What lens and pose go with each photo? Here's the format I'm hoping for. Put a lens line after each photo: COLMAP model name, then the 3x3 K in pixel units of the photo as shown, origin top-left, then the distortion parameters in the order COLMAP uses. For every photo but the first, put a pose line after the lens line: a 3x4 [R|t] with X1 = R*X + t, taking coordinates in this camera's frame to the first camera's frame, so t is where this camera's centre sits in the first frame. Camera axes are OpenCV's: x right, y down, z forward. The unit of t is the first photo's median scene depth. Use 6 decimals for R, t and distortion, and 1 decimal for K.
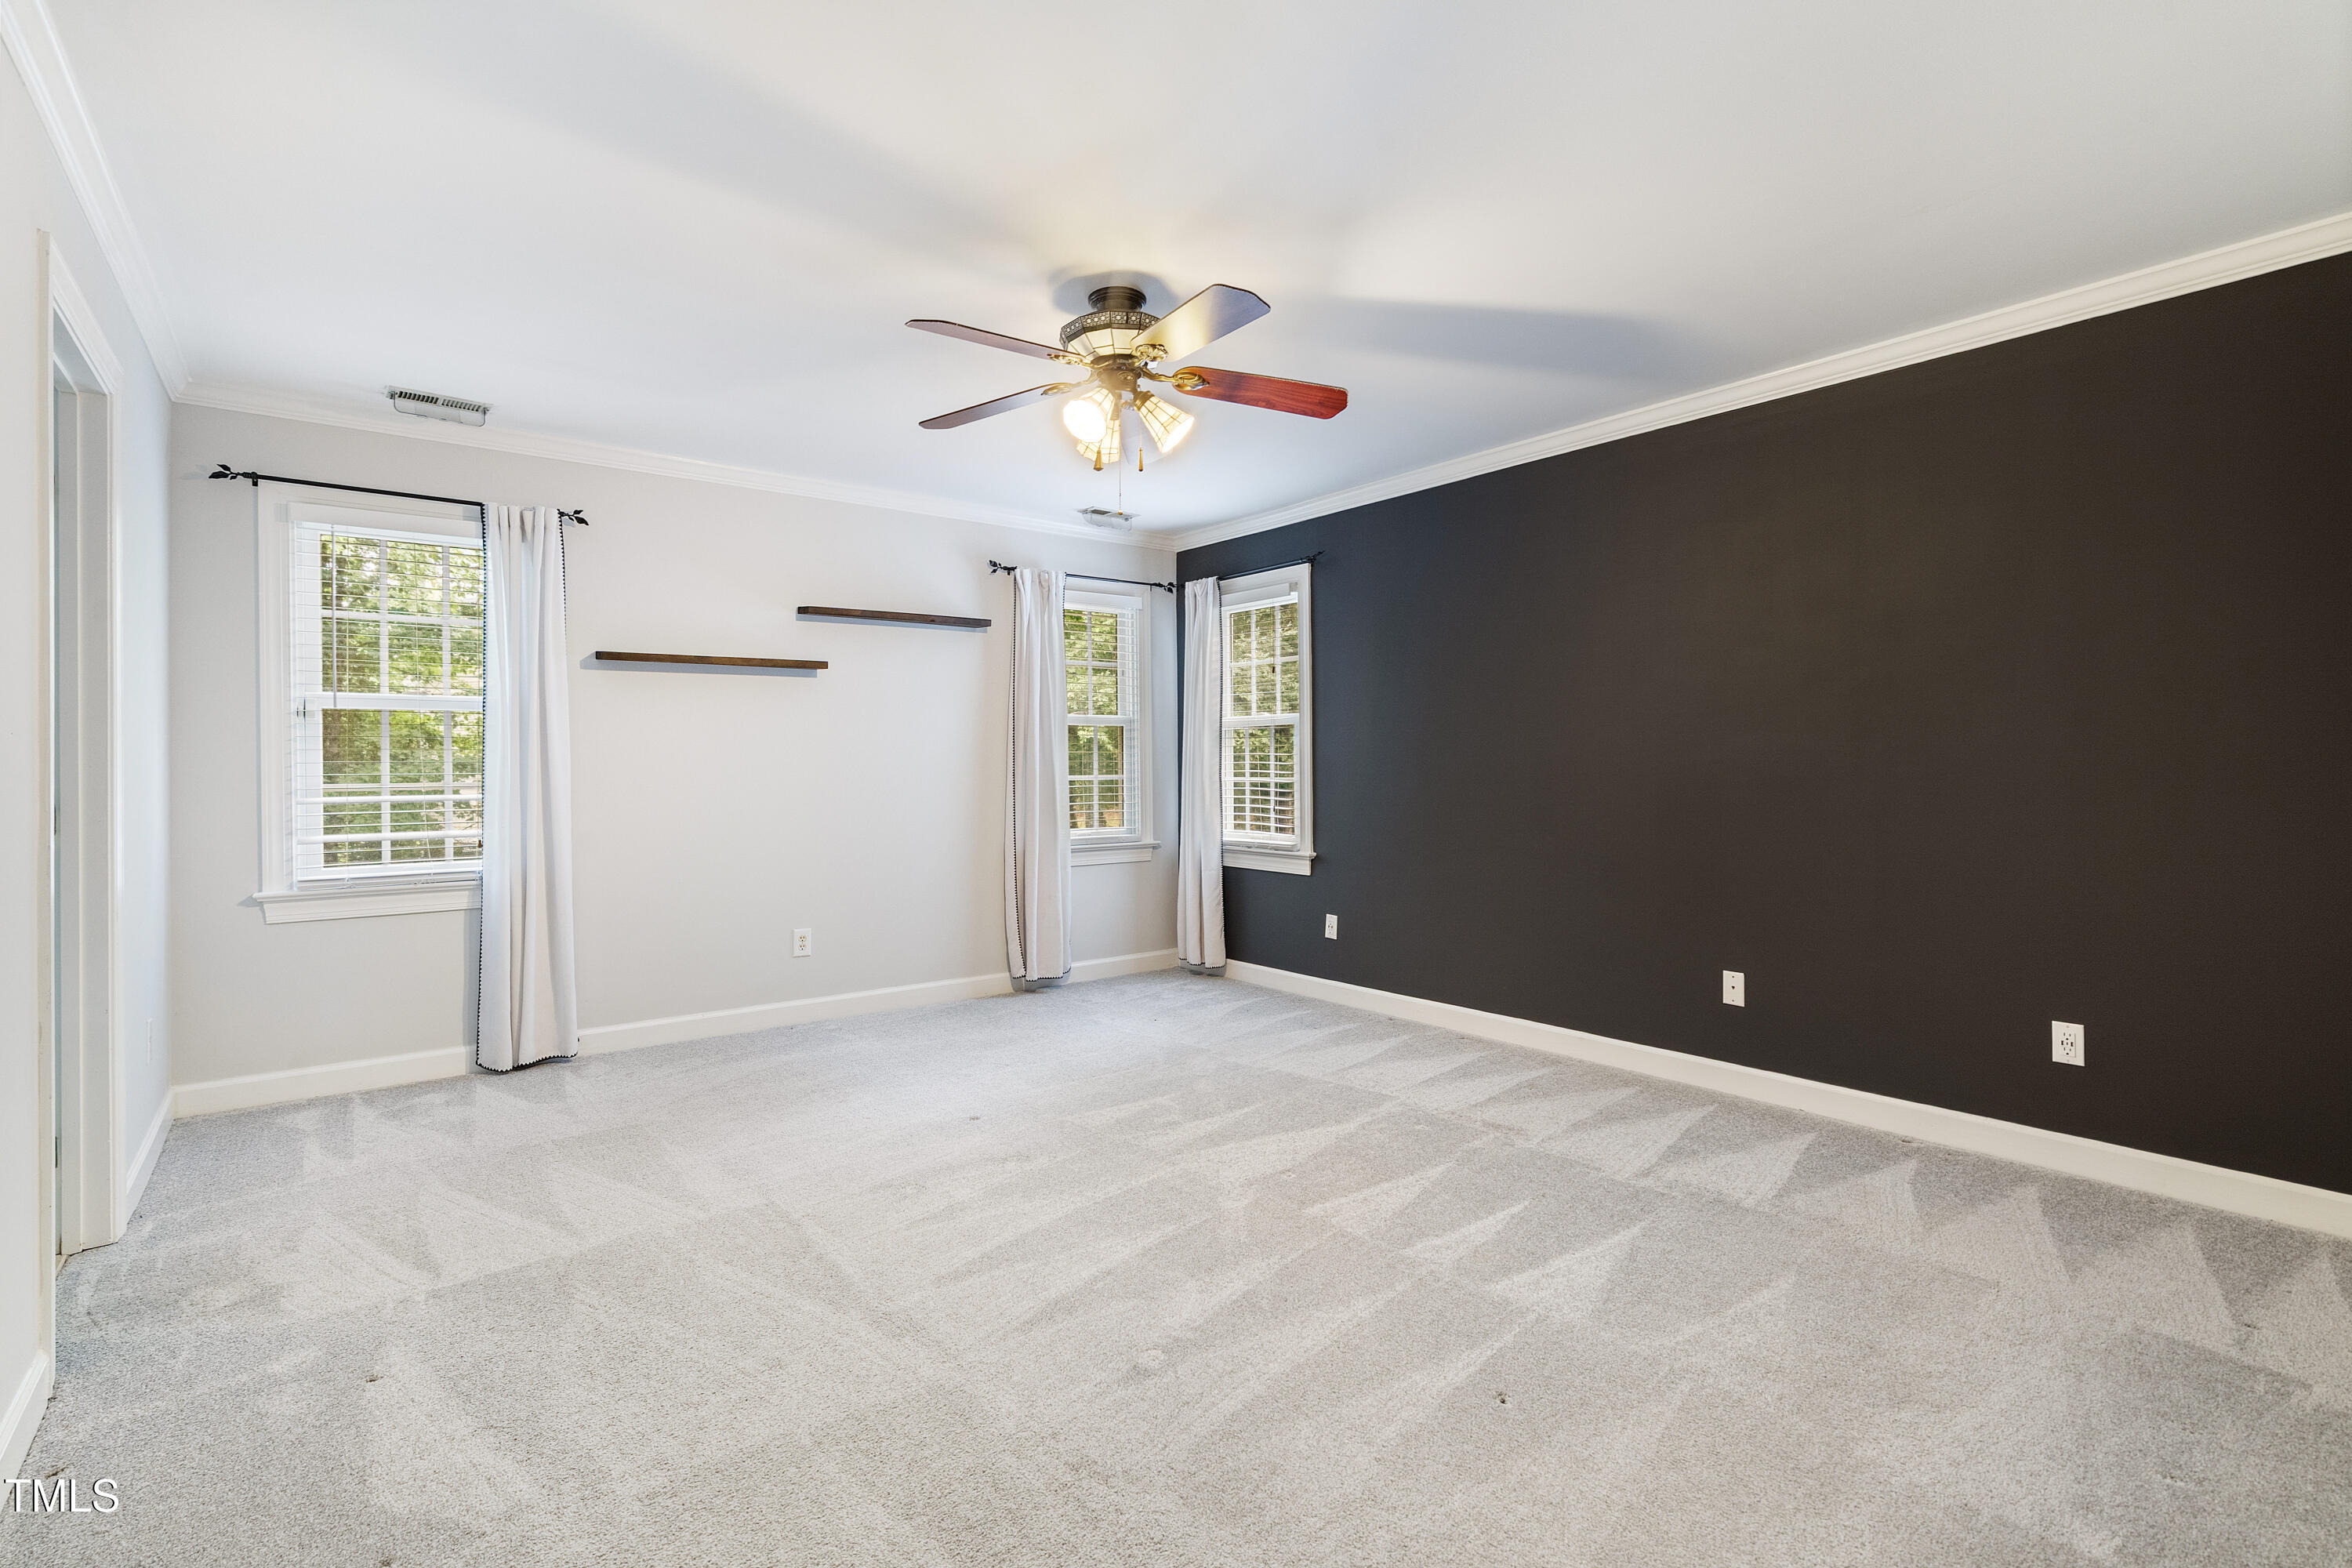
lens RADIAL K [[1078.4, 0, 1169.2], [0, 1078.4, 777.6], [0, 0, 1]] dist [-0.008631, 0.002925]
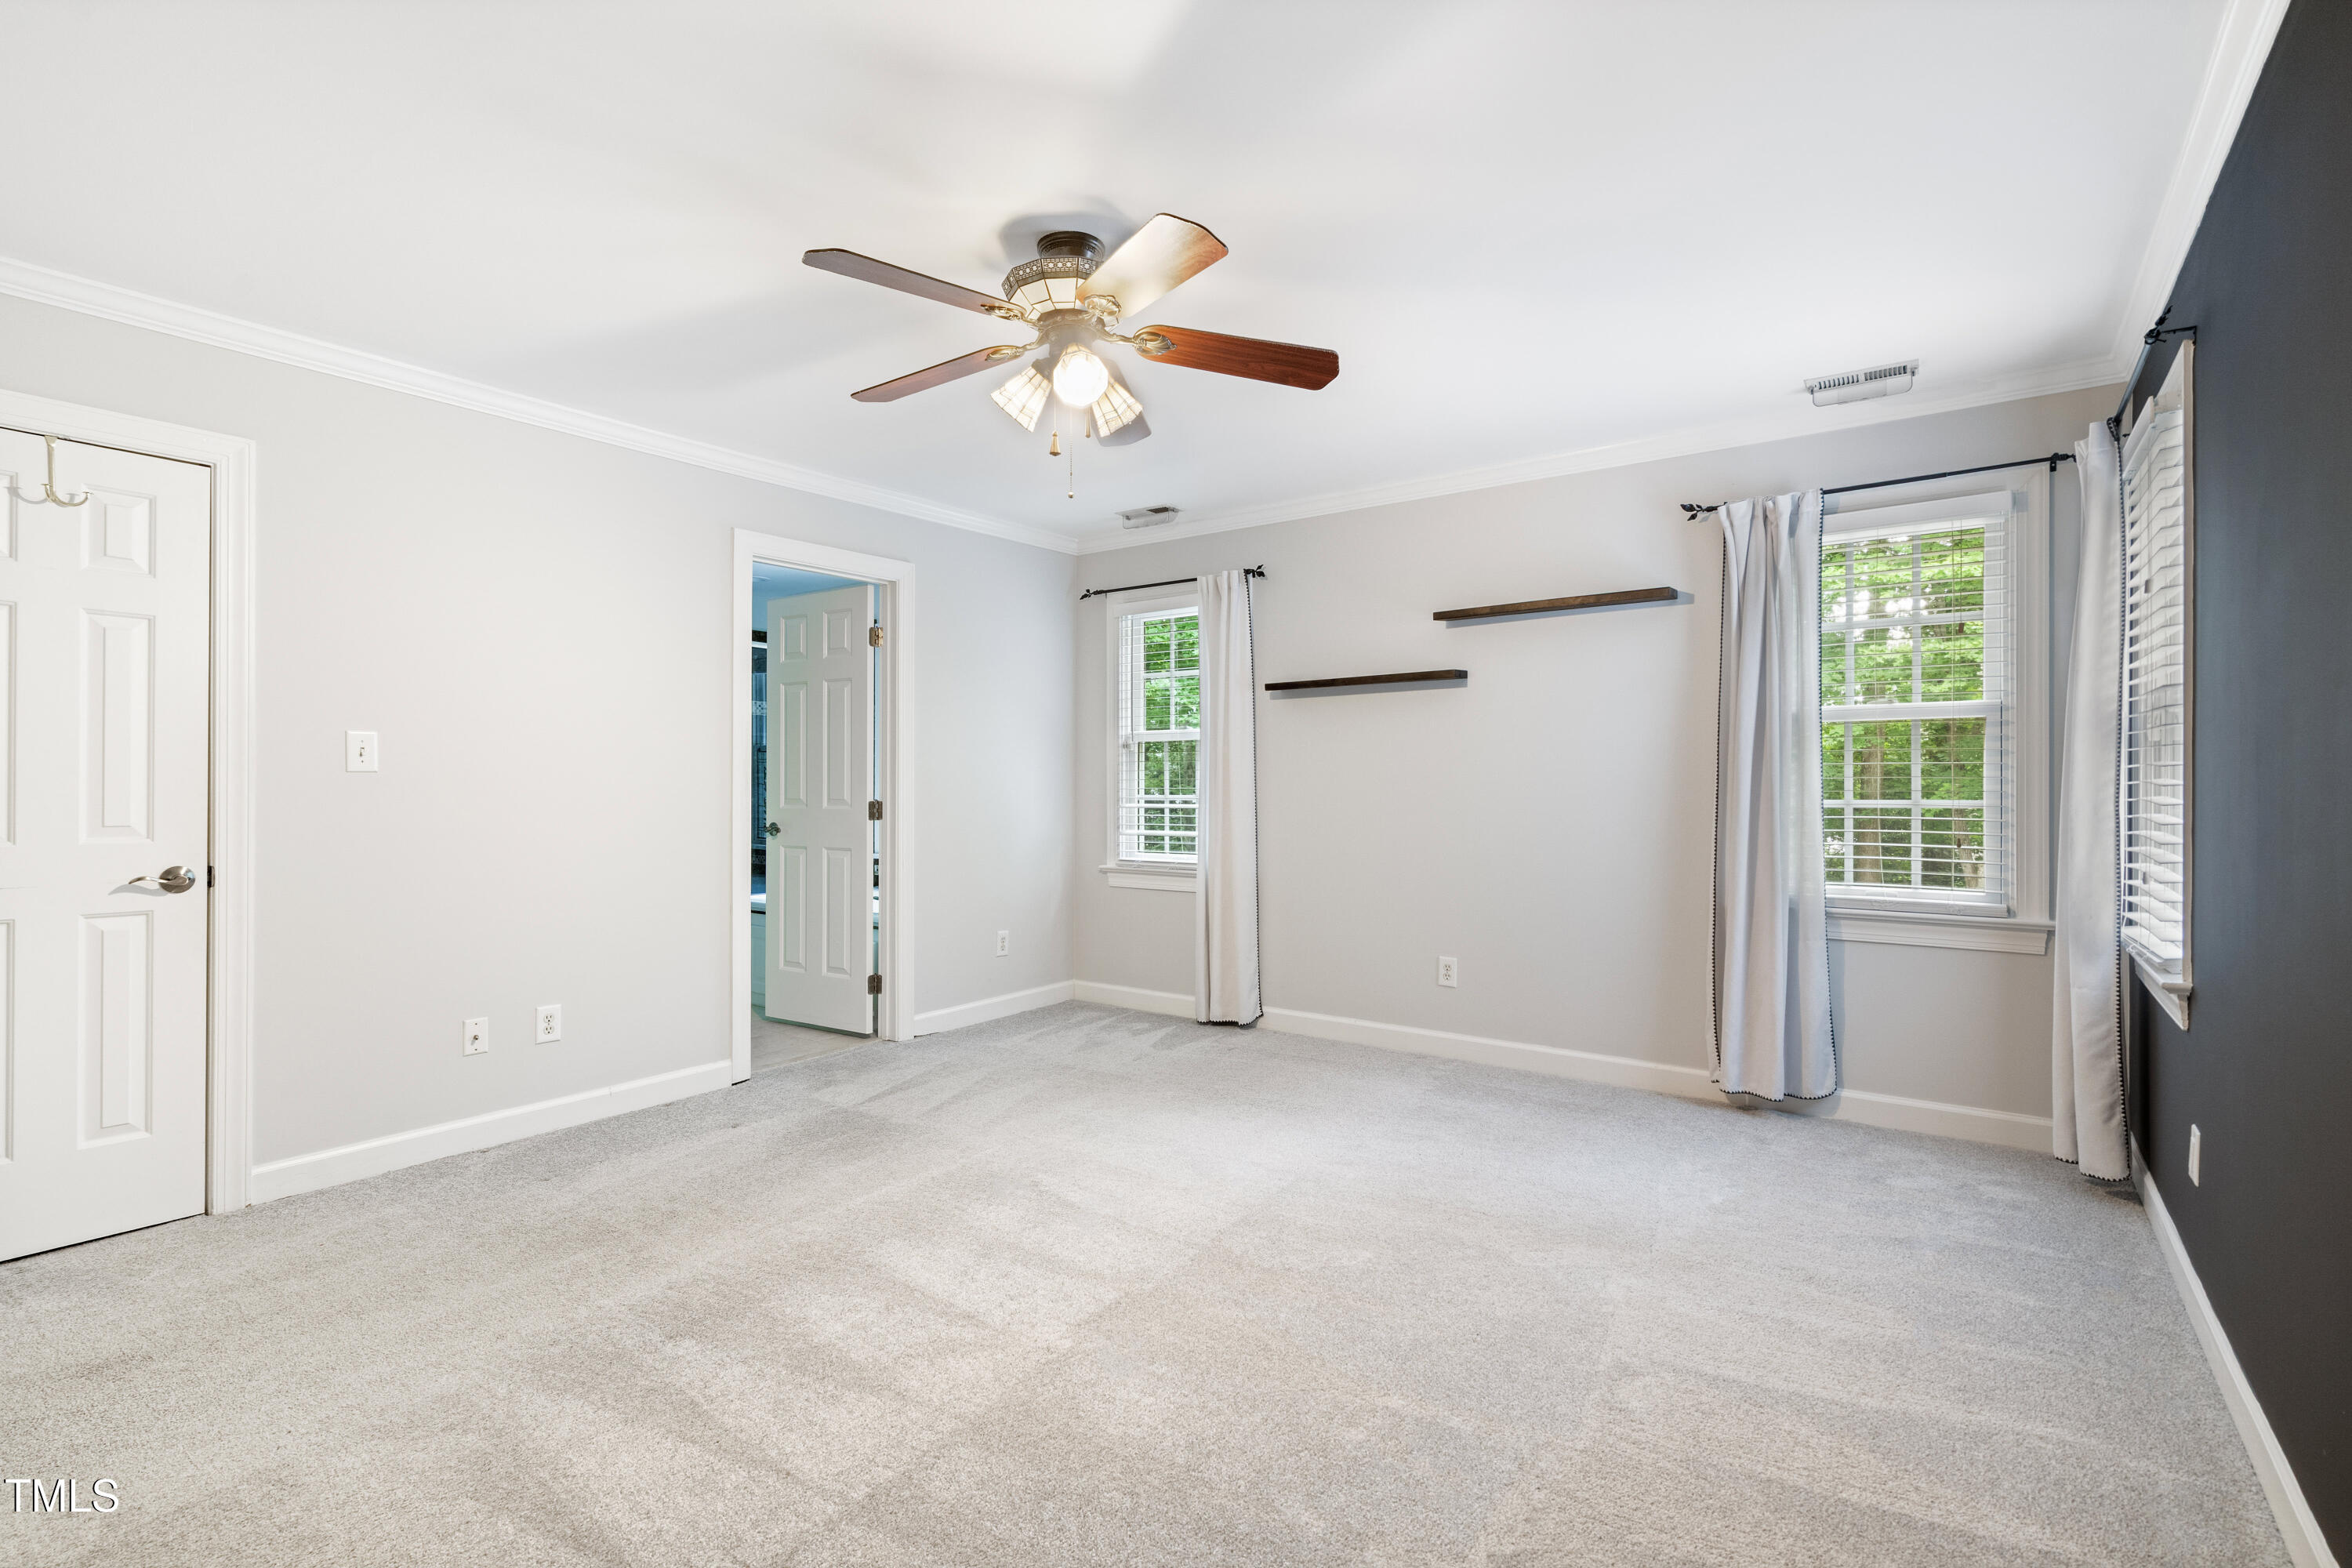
lens RADIAL K [[1078.4, 0, 1172.1], [0, 1078.4, 786.0], [0, 0, 1]] dist [-0.008631, 0.002925]
pose [[0.276138, 0.002065, -0.961116, 0.589221], [-0.016917, 0.999853, -0.002712, -0.002081], [0.960969, 0.017008, 0.276132, 0.613452]]
